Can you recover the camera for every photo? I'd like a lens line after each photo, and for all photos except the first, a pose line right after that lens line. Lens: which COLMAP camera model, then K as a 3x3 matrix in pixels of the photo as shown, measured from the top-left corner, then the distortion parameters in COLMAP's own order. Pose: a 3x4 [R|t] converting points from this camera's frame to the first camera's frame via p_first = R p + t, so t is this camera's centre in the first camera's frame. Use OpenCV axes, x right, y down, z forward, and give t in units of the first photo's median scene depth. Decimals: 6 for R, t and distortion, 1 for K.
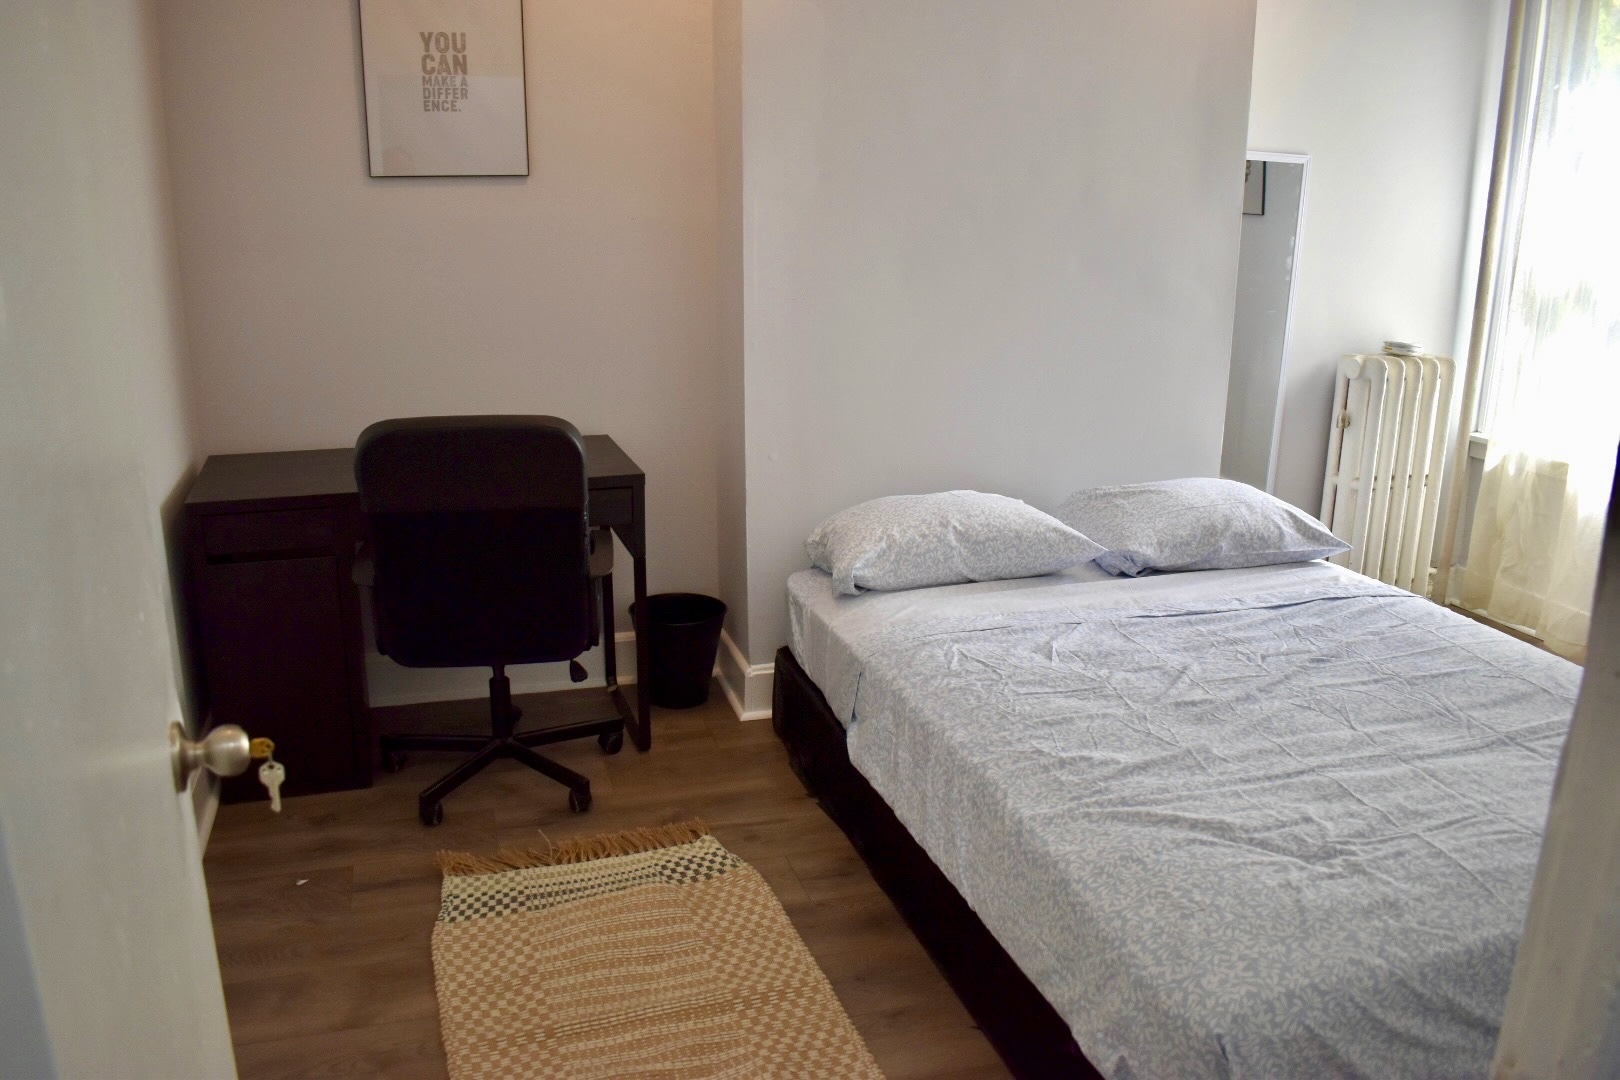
lens RADIAL K [[1254.3, 0, 810.0], [0, 1254.3, 540.0], [0, 0, 1]] dist [-0.087609, 0.001948]
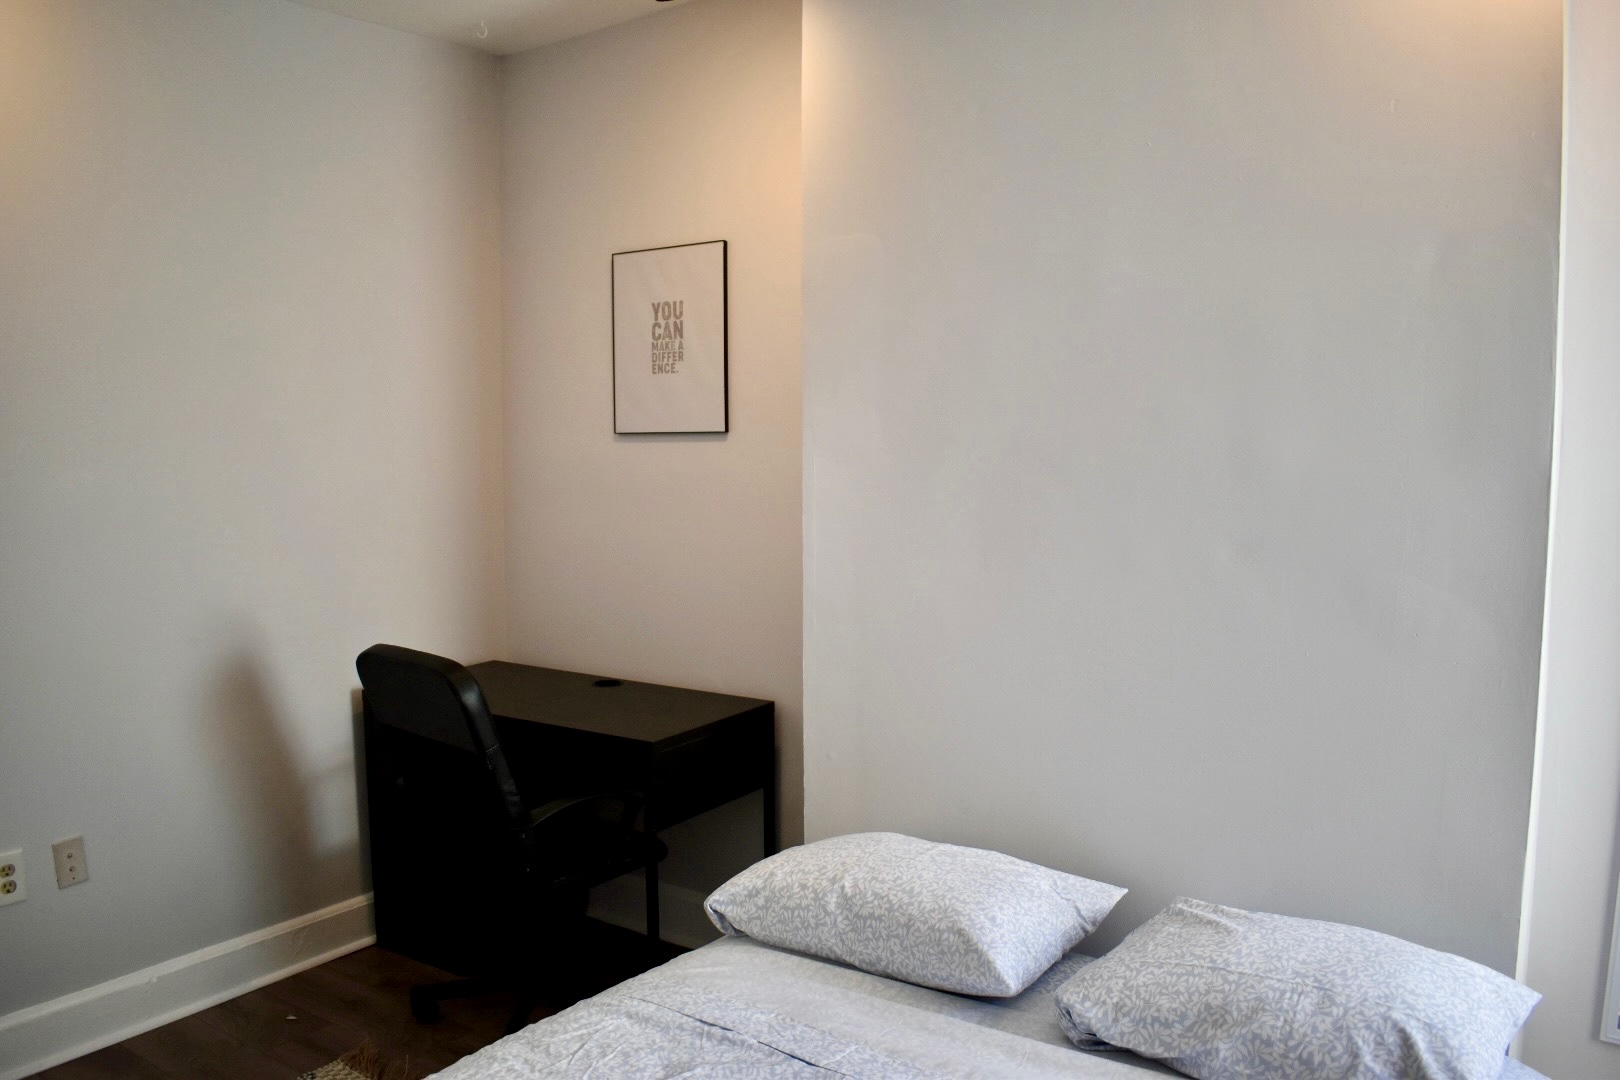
lens RADIAL K [[1254.3, 0, 810.0], [0, 1254.3, 540.0], [0, 0, 1]] dist [-0.087609, 0.001948]
pose [[0.627399, 0.059563, -0.776417, 0.642138], [-0.205710, 0.974328, -0.091482, -0.134738], [0.751035, 0.217113, 0.623545, 0.453055]]
